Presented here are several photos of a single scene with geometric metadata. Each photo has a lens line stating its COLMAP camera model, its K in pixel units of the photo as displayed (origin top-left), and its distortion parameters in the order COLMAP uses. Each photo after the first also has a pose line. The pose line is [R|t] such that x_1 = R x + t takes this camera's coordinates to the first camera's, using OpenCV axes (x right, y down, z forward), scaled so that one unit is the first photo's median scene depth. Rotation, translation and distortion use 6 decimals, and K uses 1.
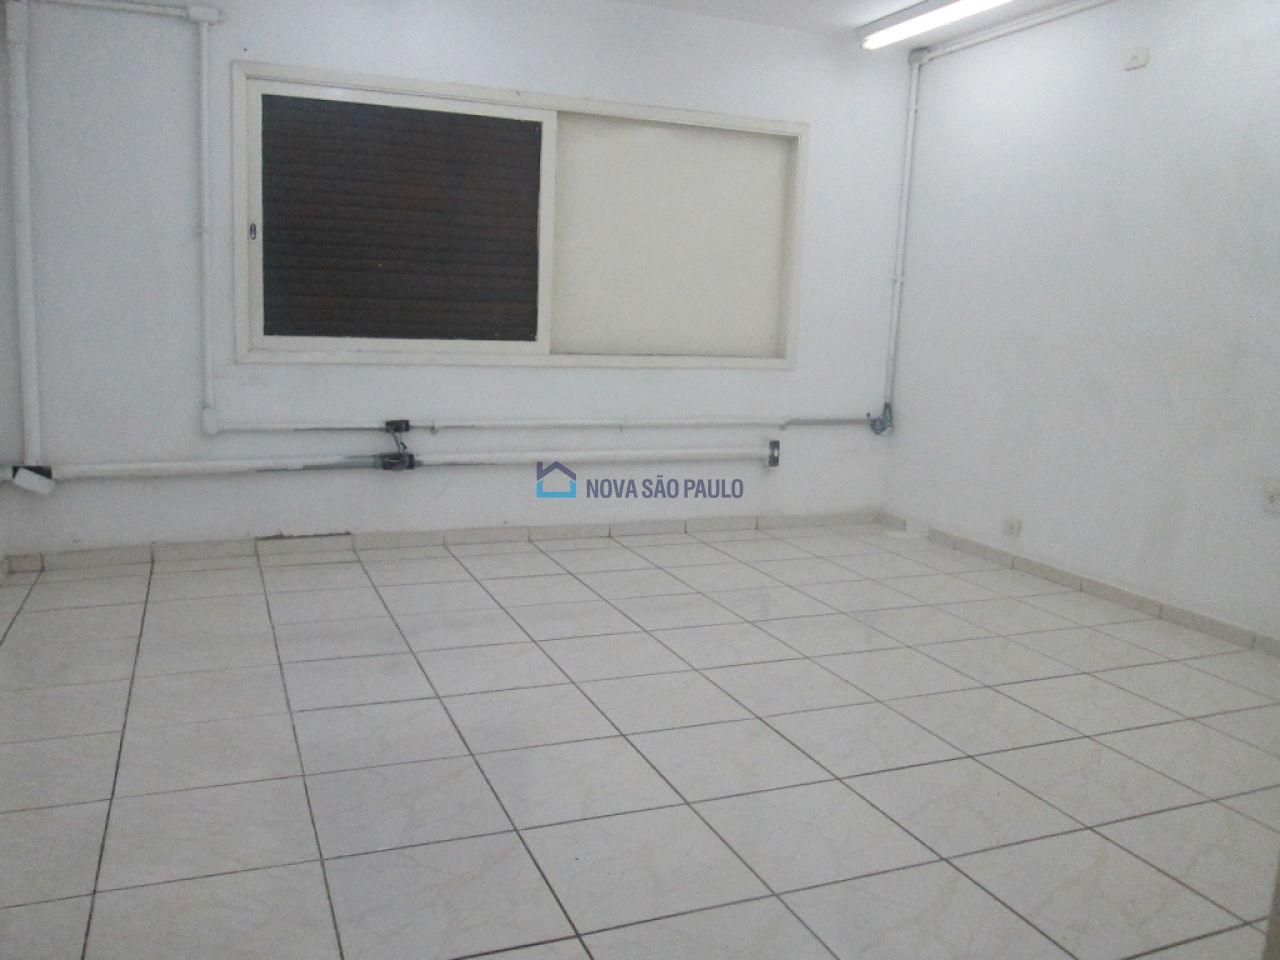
lens RADIAL K [[1048.2, 0, 640.0], [0, 1048.2, 480.0], [0, 0, 1]] dist [-0.002364, -0.000828]
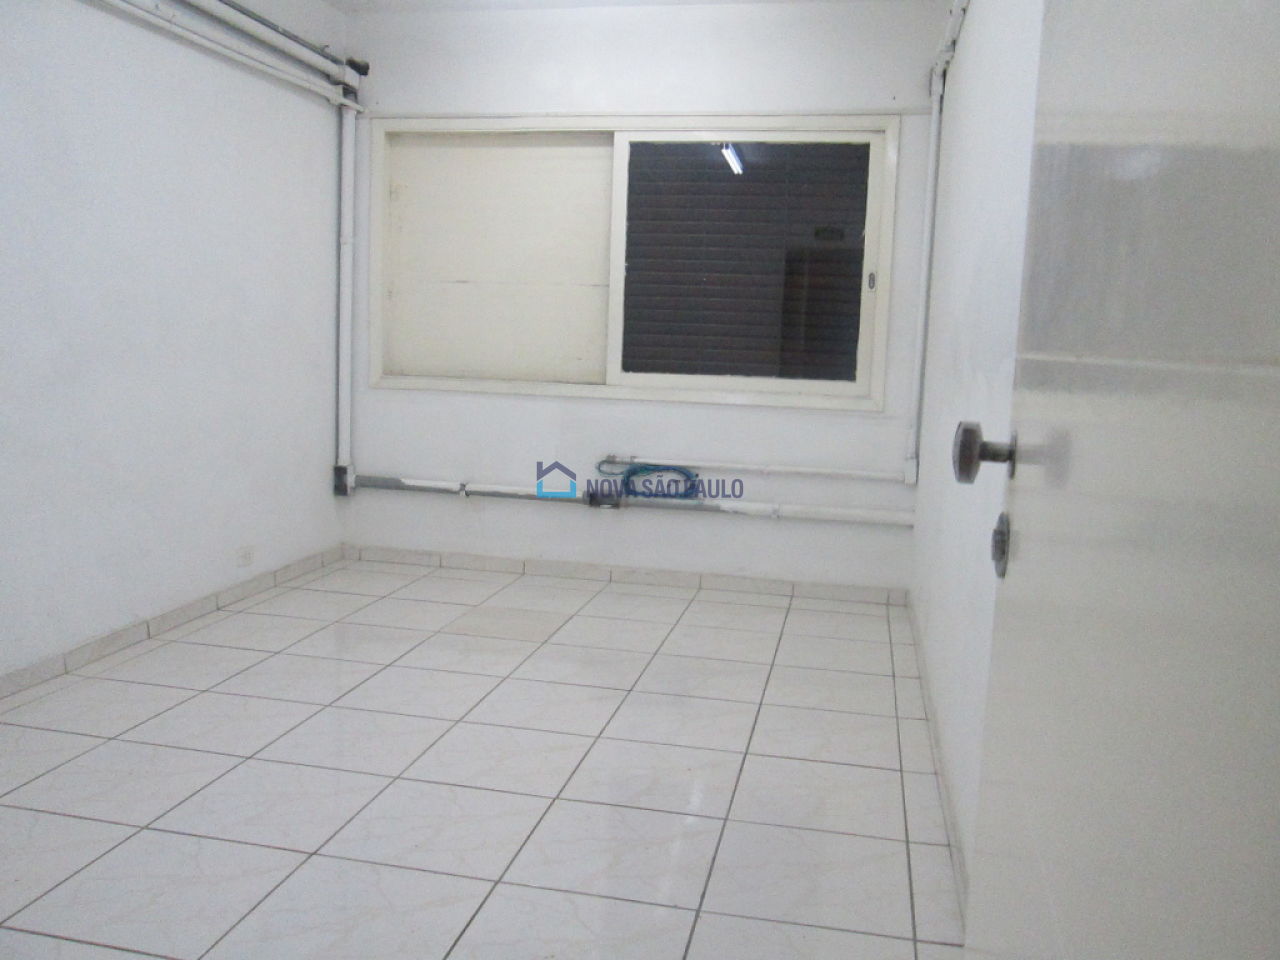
lens RADIAL K [[1094.2, 0, 640.0], [0, 1094.2, 480.0], [0, 0, 1]] dist [0.042862, -0.001265]
pose [[0.827634, 0.067549, -0.557188, 0.295313], [-0.095295, 0.995230, -0.020895, -0.009520], [0.553119, 0.070390, 0.830123, 0.114711]]
